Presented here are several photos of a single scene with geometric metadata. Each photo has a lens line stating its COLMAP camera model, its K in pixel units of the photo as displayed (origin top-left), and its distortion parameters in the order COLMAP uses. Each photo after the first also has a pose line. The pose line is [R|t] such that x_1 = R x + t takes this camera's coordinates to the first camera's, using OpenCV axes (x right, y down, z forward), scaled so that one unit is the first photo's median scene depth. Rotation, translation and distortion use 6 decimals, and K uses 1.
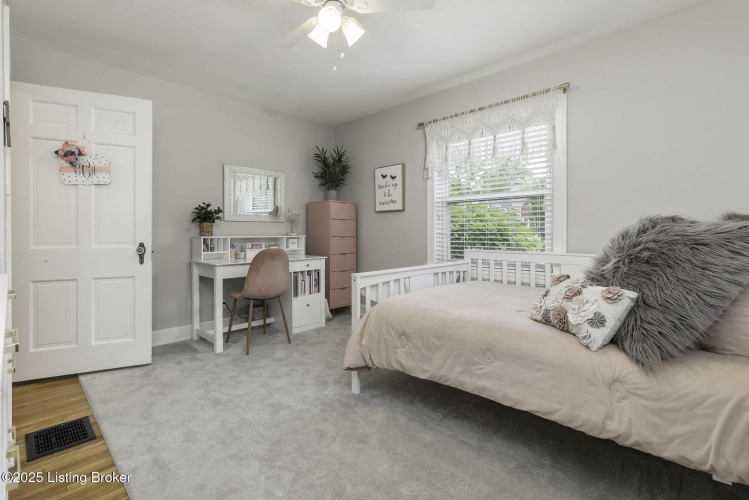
lens RADIAL K [[345.4, 0, 372.8], [0, 345.4, 234.6], [0, 0, 1]] dist [-0.000562, -0.000305]
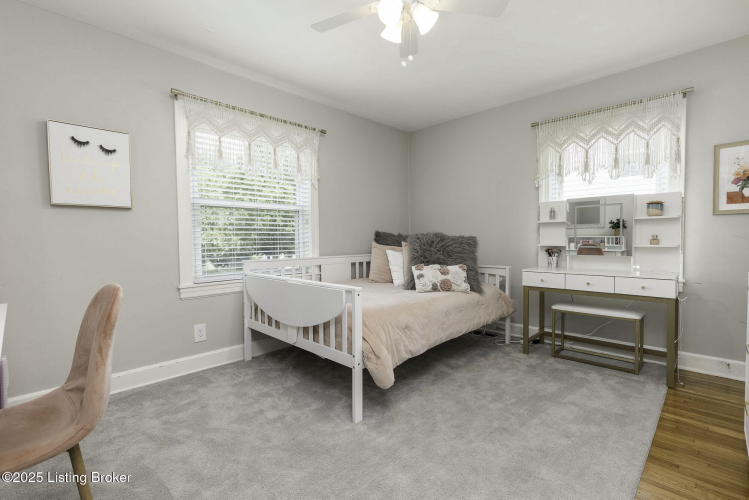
lens RADIAL K [[344.8, 0, 374.5], [0, 344.8, 250.0], [0, 0, 1]] dist [0.001048, -0.000181]
pose [[0.009693, -0.030431, 0.999490, -0.637097], [0.013612, 0.999448, 0.030297, -0.008191], [-0.999860, 0.013311, 0.010102, 0.642450]]
